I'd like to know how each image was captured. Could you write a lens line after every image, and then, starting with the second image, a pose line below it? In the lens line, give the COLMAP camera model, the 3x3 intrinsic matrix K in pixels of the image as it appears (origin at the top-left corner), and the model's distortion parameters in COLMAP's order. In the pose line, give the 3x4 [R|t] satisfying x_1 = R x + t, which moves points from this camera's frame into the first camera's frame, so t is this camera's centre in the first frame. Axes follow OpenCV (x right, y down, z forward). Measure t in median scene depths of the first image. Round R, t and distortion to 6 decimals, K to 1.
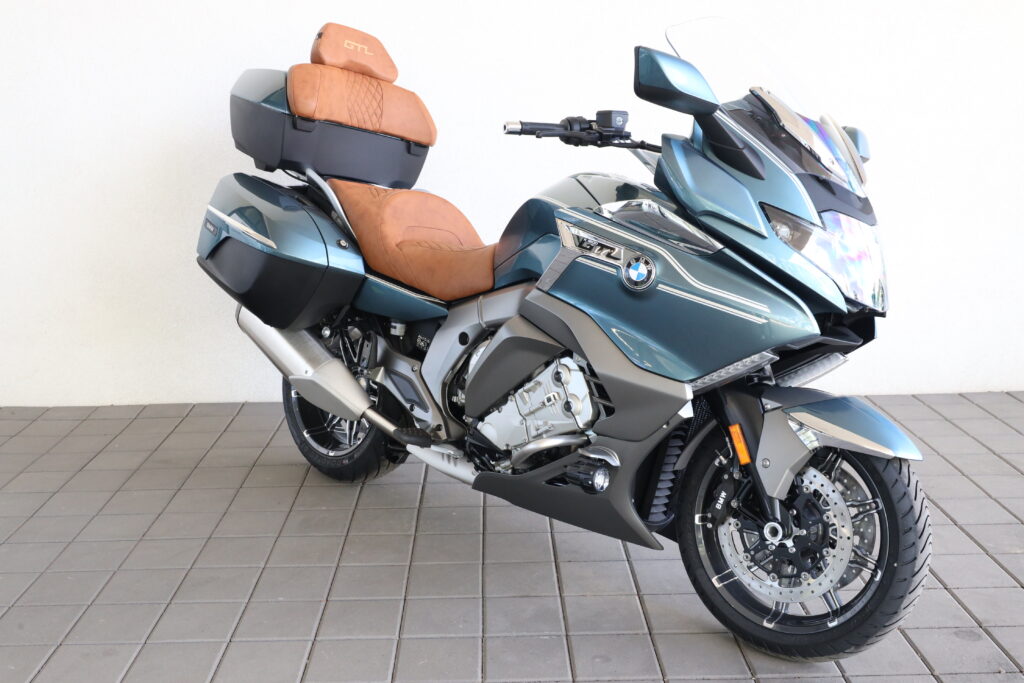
lens RADIAL K [[1051.0, 0, 512.0], [0, 1051.0, 341.5], [0, 0, 1]] dist [-0.001803, 0.001470]
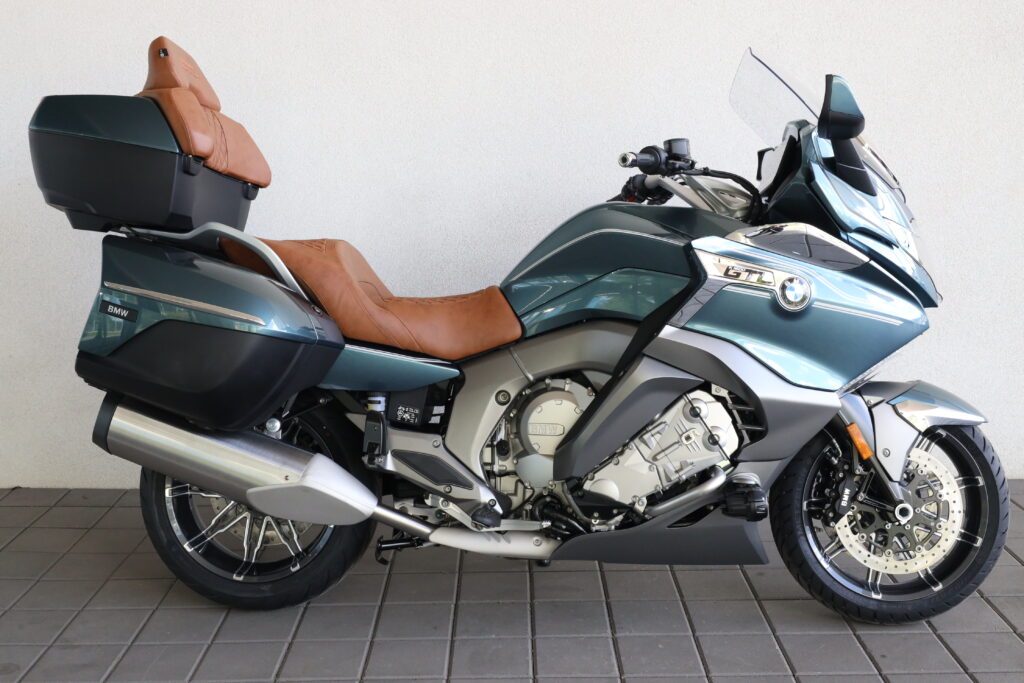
lens RADIAL K [[1081.3, 0, 512.0], [0, 1081.3, 341.5], [0, 0, 1]] dist [0.007645, 0.002388]
pose [[0.774705, -0.133749, 0.618016, -0.697152], [0.156944, 0.987462, 0.016968, -0.074277], [-0.612537, 0.083849, 0.785982, 0.318739]]
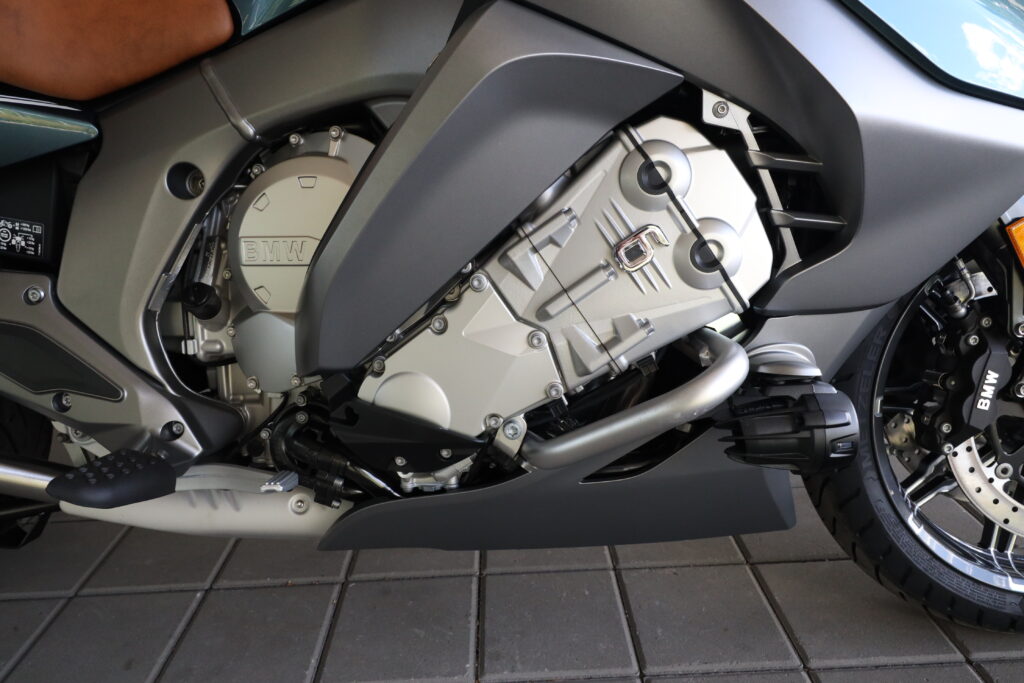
lens RADIAL K [[677.3, 0, 512.0], [0, 677.3, 341.5], [0, 0, 1]] dist [0.002413, -0.002847]
pose [[0.760383, -0.235830, 0.605147, -0.135703], [0.183964, 0.971794, 0.147559, 0.044628], [-0.622877, -0.000876, 0.782320, 0.864755]]
